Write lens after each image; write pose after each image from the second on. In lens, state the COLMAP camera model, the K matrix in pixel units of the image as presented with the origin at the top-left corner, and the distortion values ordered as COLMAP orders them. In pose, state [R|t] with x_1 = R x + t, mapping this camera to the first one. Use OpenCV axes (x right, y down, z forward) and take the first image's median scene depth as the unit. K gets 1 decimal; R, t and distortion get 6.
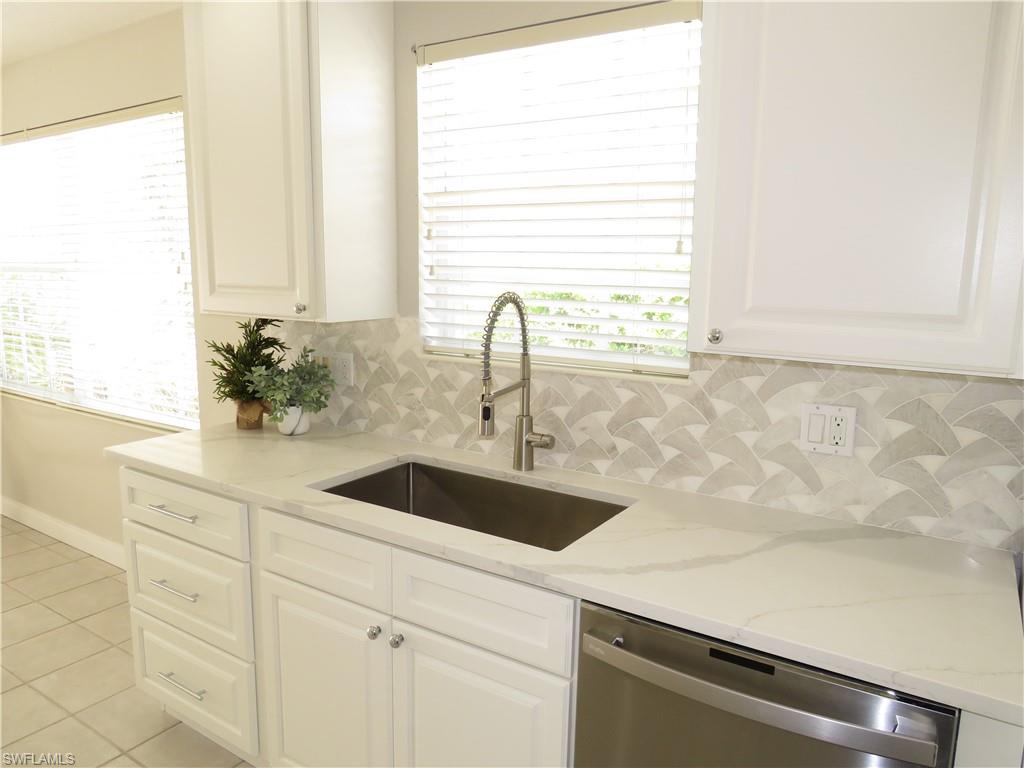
lens RADIAL K [[719.2, 0, 510.8], [0, 719.2, 383.5], [0, 0, 1]] dist [-0.022488, 0.002734]
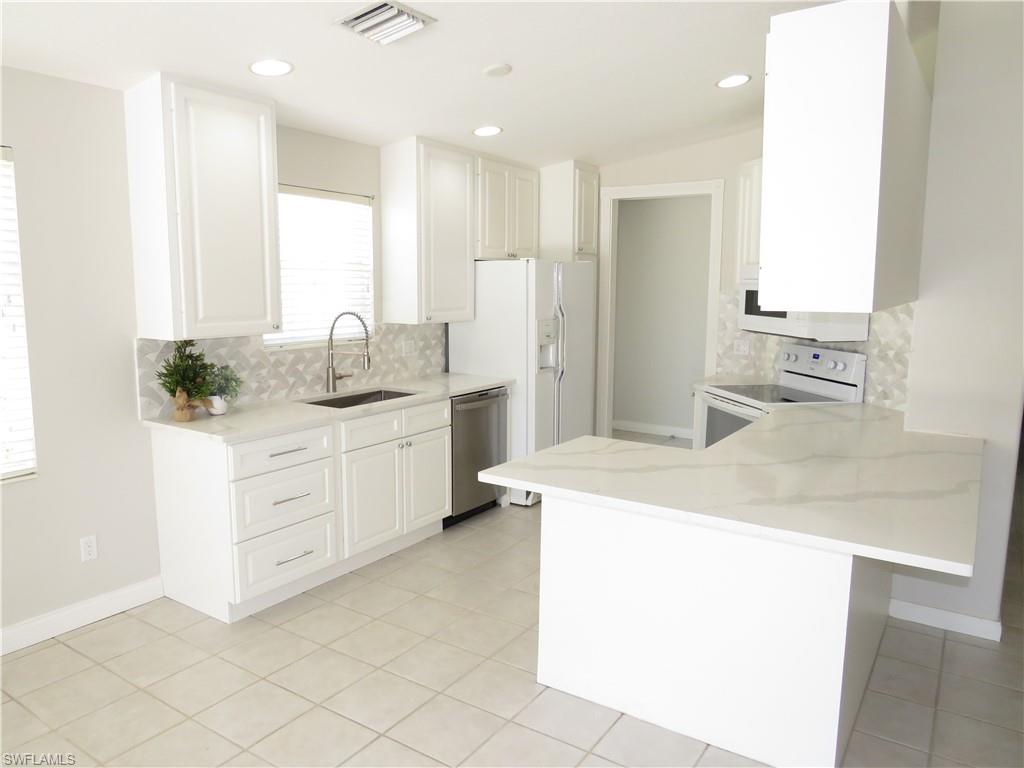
lens RADIAL K [[719.2, 0, 511.2], [0, 719.2, 383.2], [0, 0, 1]] dist [-0.022488, 0.002734]
pose [[0.004450, -0.152751, 0.988255, -2.379537], [0.153216, 0.976700, 0.150275, -0.167656], [-0.988183, 0.150748, 0.027751, 0.460408]]
